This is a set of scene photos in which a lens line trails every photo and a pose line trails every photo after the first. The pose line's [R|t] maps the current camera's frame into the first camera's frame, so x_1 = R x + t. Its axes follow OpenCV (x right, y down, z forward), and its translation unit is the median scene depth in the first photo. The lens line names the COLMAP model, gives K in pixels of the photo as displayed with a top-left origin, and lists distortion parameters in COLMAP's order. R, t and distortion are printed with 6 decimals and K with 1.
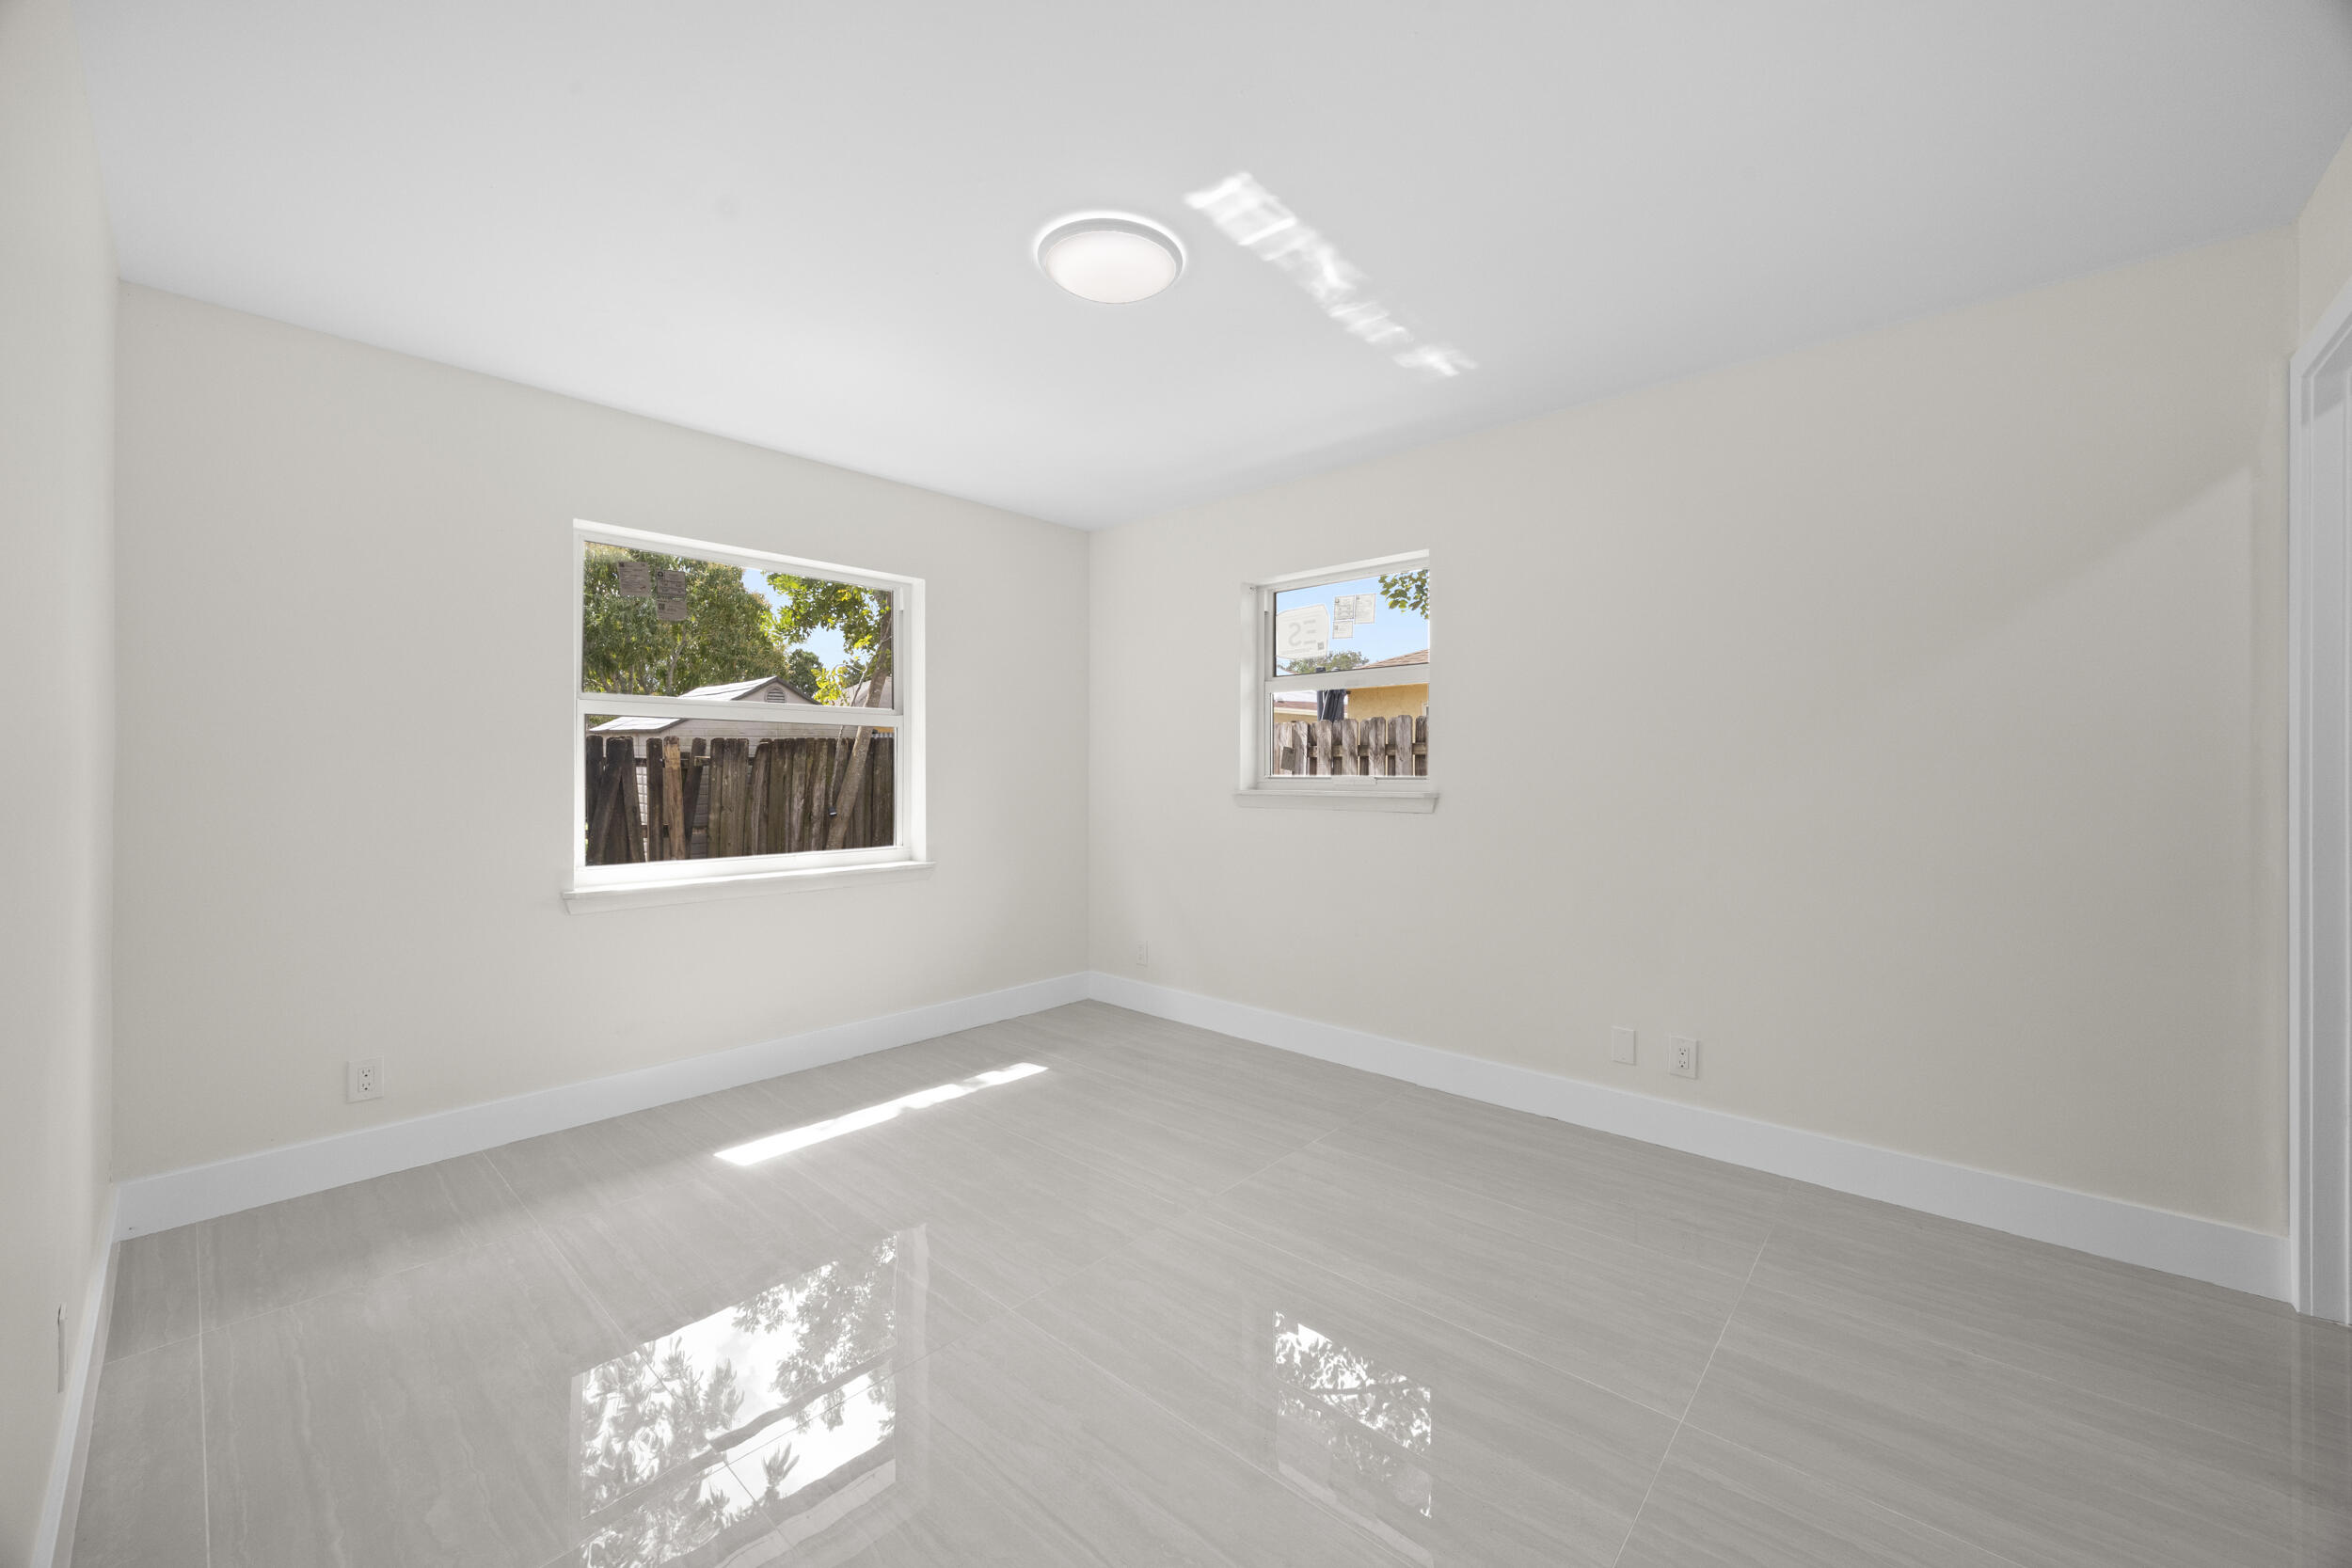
lens RADIAL K [[893.0, 0, 1186.3], [0, 893.0, 780.5], [0, 0, 1]] dist [-0.003143, -0.000098]
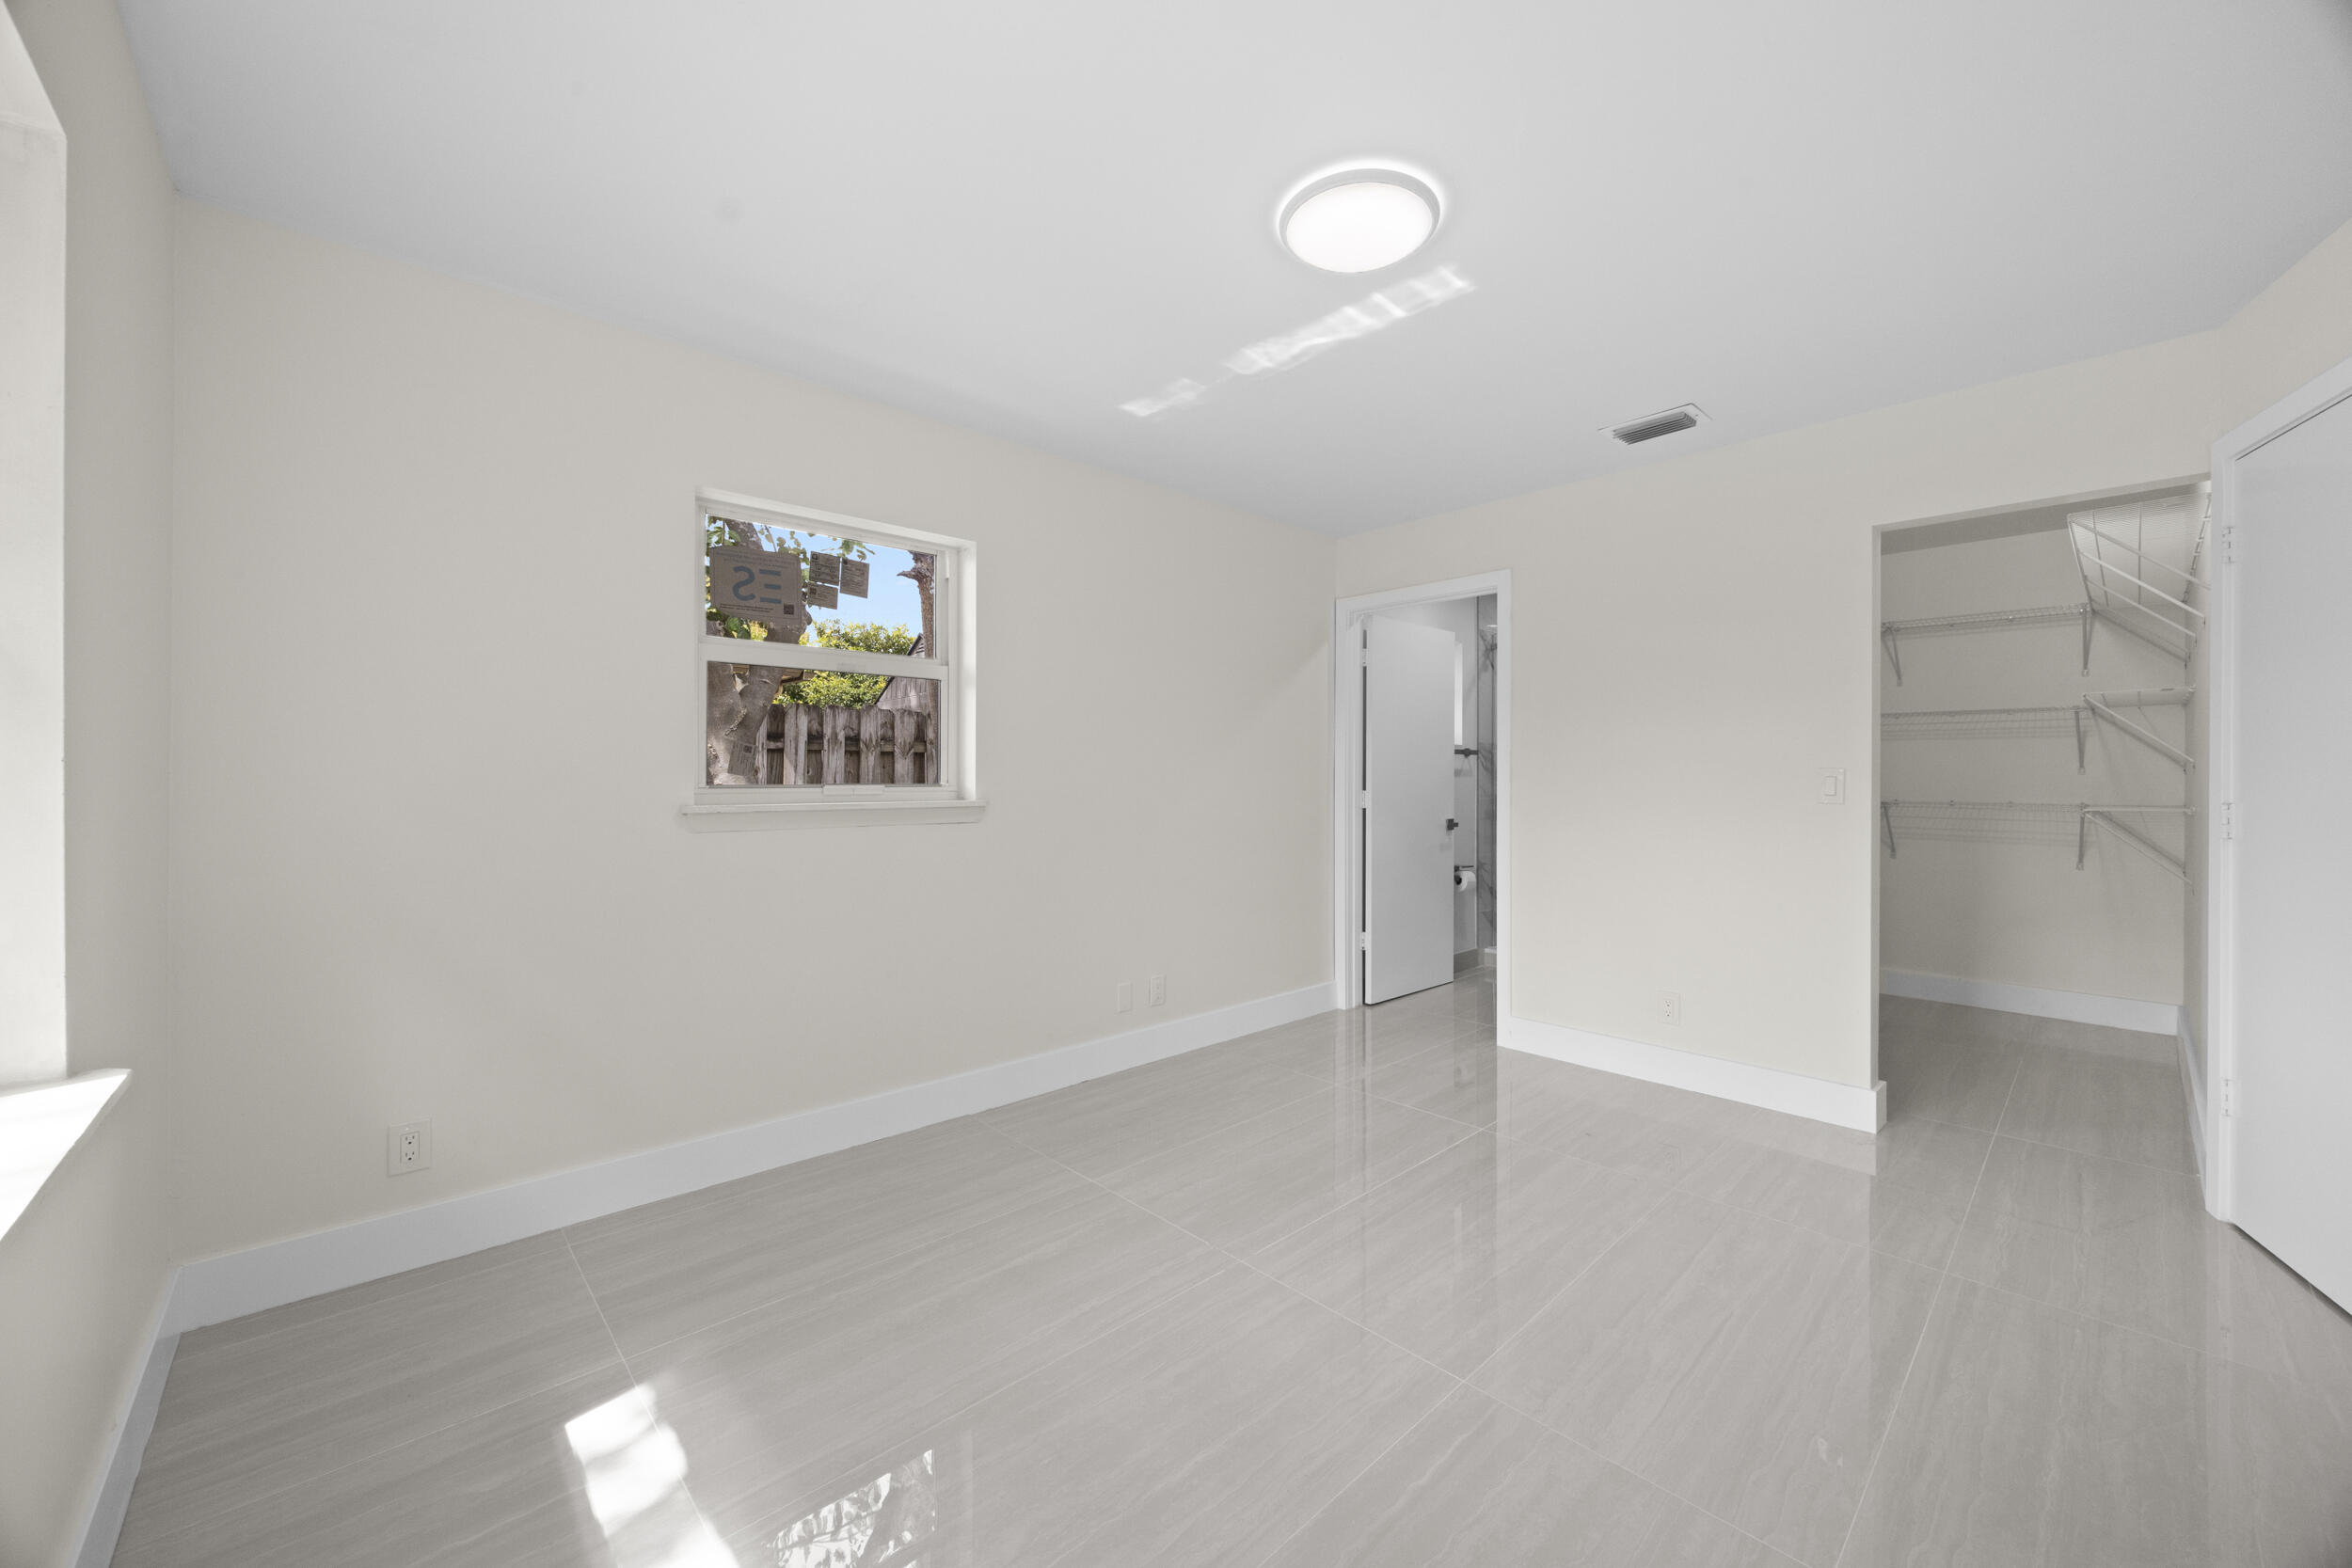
lens RADIAL K [[887.9, 0, 1176.8], [0, 887.9, 780.4], [0, 0, 1]] dist [-0.000645, 0.000268]
pose [[0.094379, 0.003409, 0.995531, -0.650713], [0.011721, 0.999921, -0.004535, -0.000166], [-0.995467, 0.012096, 0.094331, 0.706784]]
